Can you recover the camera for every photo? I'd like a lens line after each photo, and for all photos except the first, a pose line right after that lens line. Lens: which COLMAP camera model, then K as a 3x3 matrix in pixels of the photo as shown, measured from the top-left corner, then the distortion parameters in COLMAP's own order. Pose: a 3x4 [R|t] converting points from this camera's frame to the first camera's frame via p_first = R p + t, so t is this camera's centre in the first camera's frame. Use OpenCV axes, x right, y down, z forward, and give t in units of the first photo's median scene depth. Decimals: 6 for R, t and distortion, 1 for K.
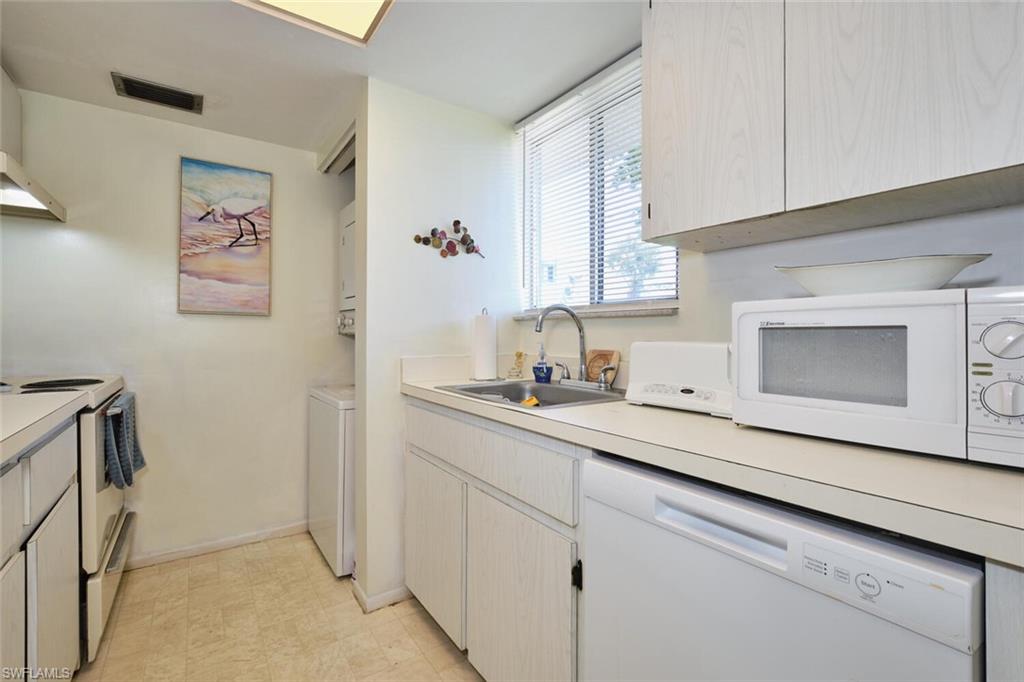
lens RADIAL K [[456.1, 0, 507.6], [0, 456.1, 333.4], [0, 0, 1]] dist [-0.002652, -0.001272]
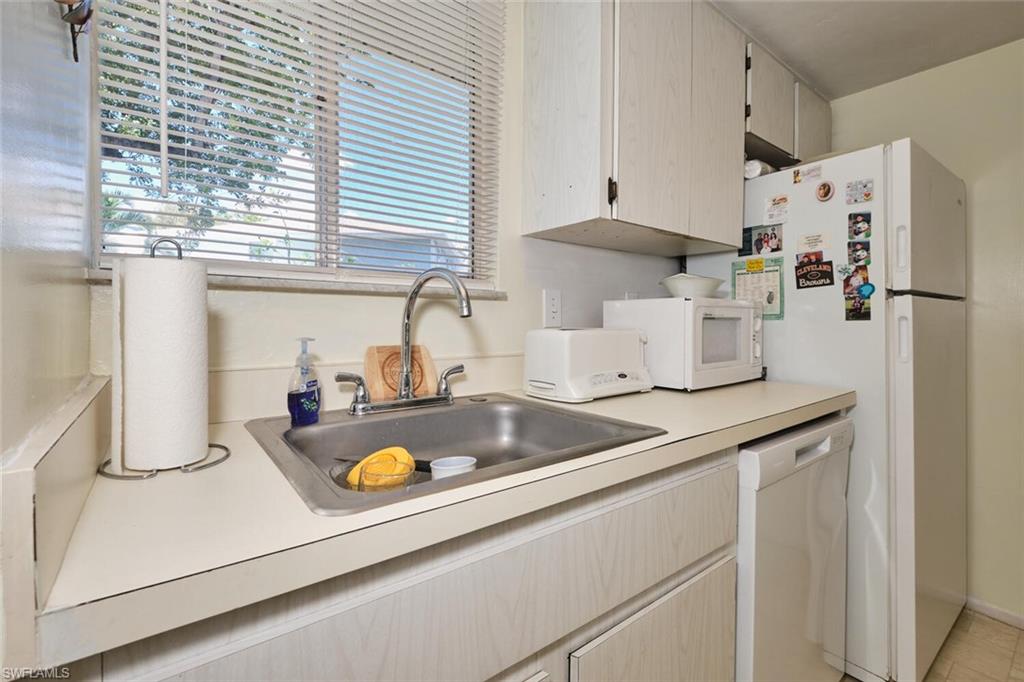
lens RADIAL K [[454.3, 0, 512.1], [0, 454.3, 332.7], [0, 0, 1]] dist [-0.000077, -0.000297]
pose [[-0.050803, -0.021197, 0.998484, -0.571107], [-0.004515, 0.999769, 0.020995, 0.009197], [-0.998698, -0.003442, -0.050887, 1.206304]]
